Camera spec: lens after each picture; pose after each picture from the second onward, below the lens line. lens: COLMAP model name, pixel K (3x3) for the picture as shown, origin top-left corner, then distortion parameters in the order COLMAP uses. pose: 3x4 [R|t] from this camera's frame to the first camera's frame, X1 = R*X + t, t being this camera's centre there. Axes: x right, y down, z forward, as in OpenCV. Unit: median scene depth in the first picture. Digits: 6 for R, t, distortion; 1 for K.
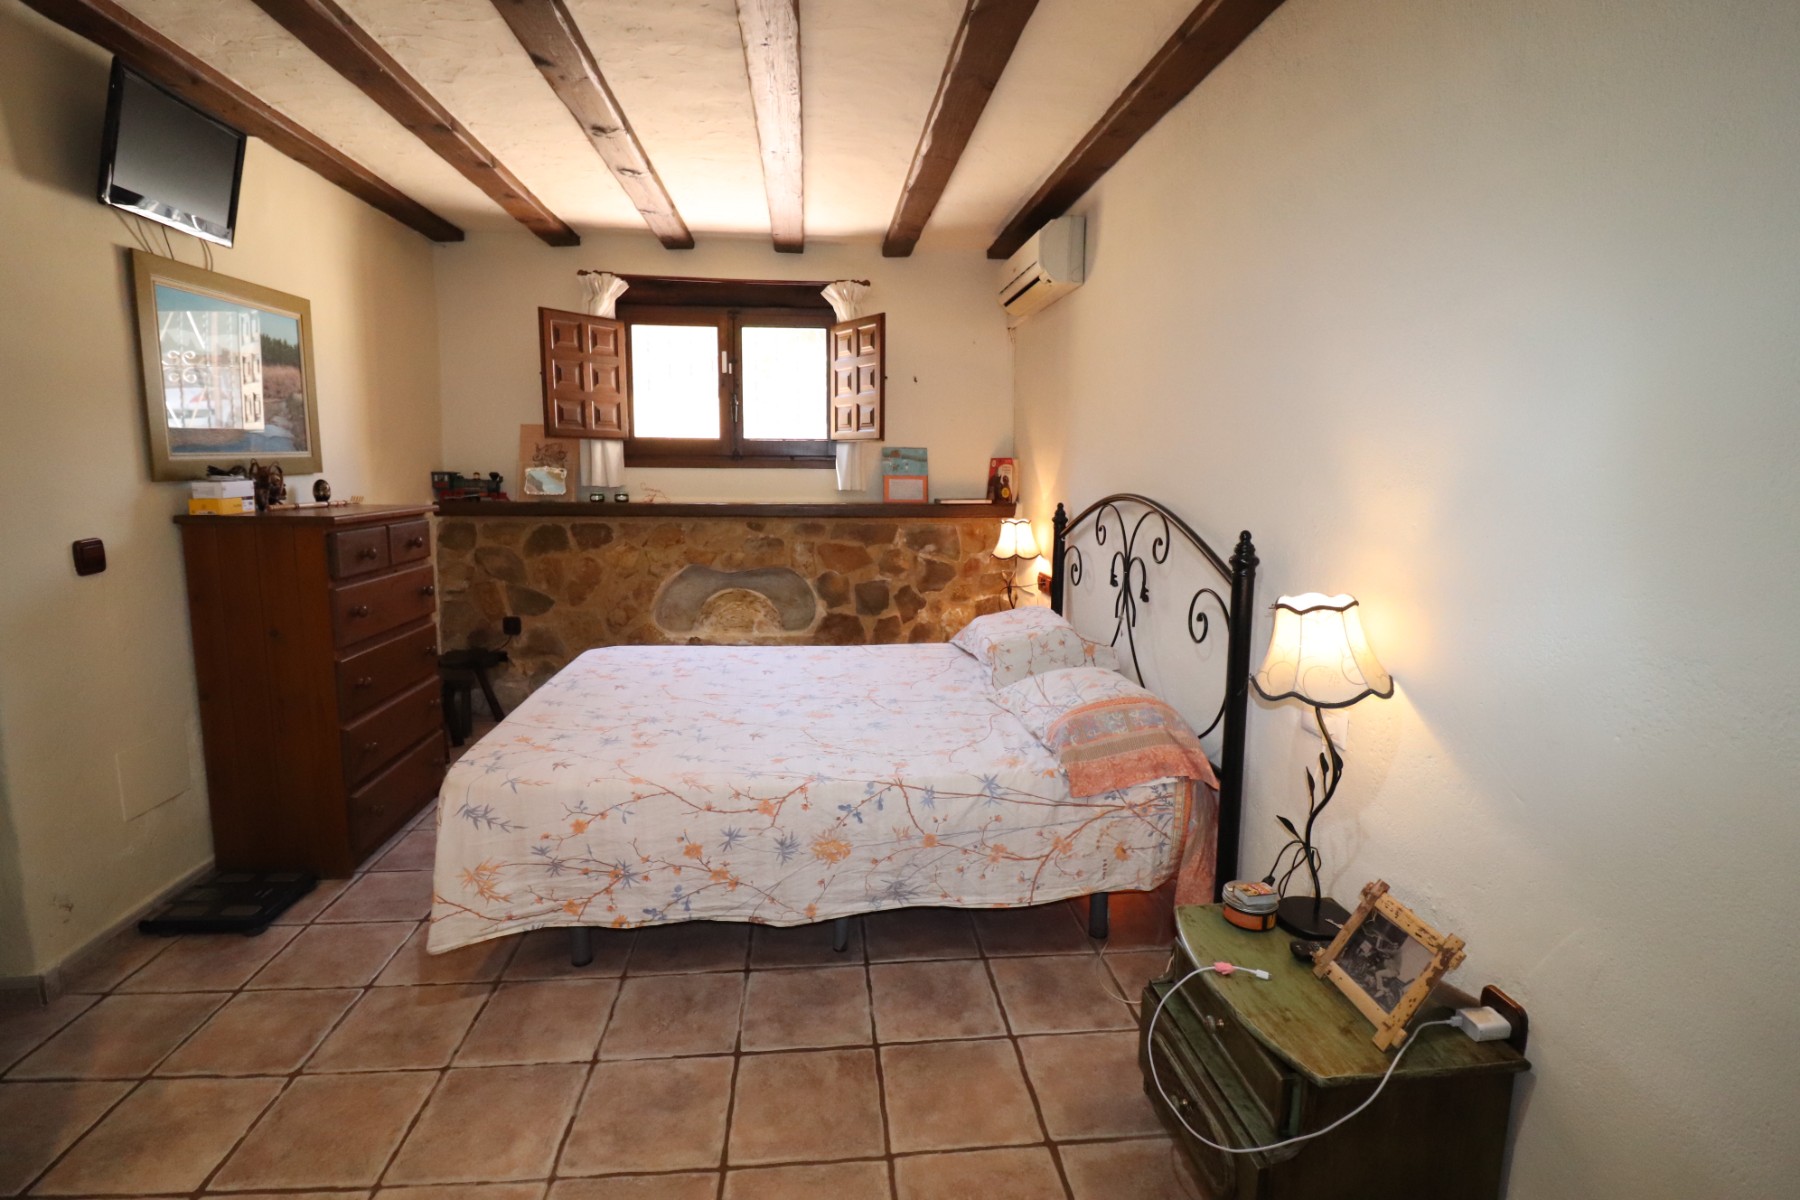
lens RADIAL K [[835.1, 0, 894.4], [0, 835.1, 566.3], [0, 0, 1]] dist [-0.006302, -0.009340]
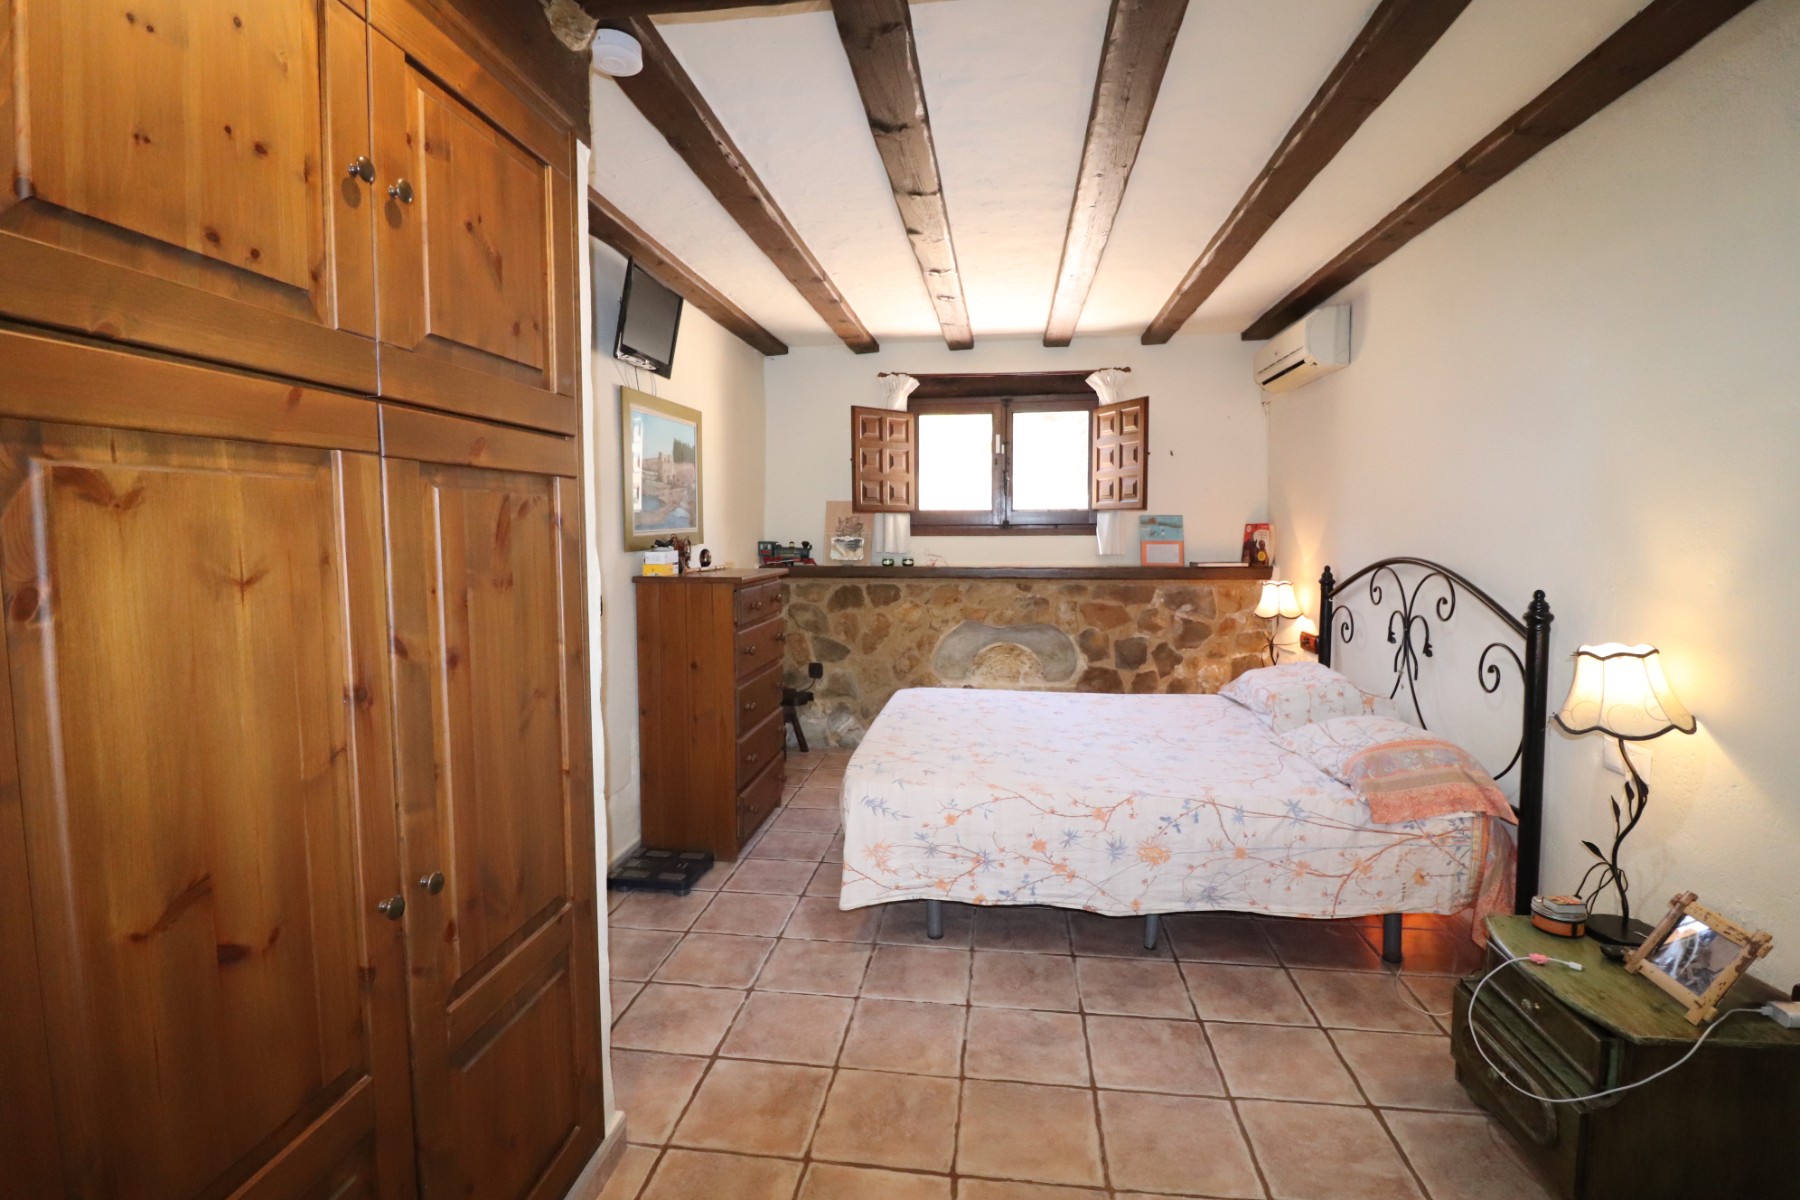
lens RADIAL K [[835.1, 0, 895.7], [0, 835.1, 574.8], [0, 0, 1]] dist [-0.006302, -0.009340]
pose [[0.973221, -0.000374, -0.229873, -0.144973], [-0.014612, 0.997876, -0.063486, 0.017651], [0.229409, 0.065145, 0.971148, -0.249590]]
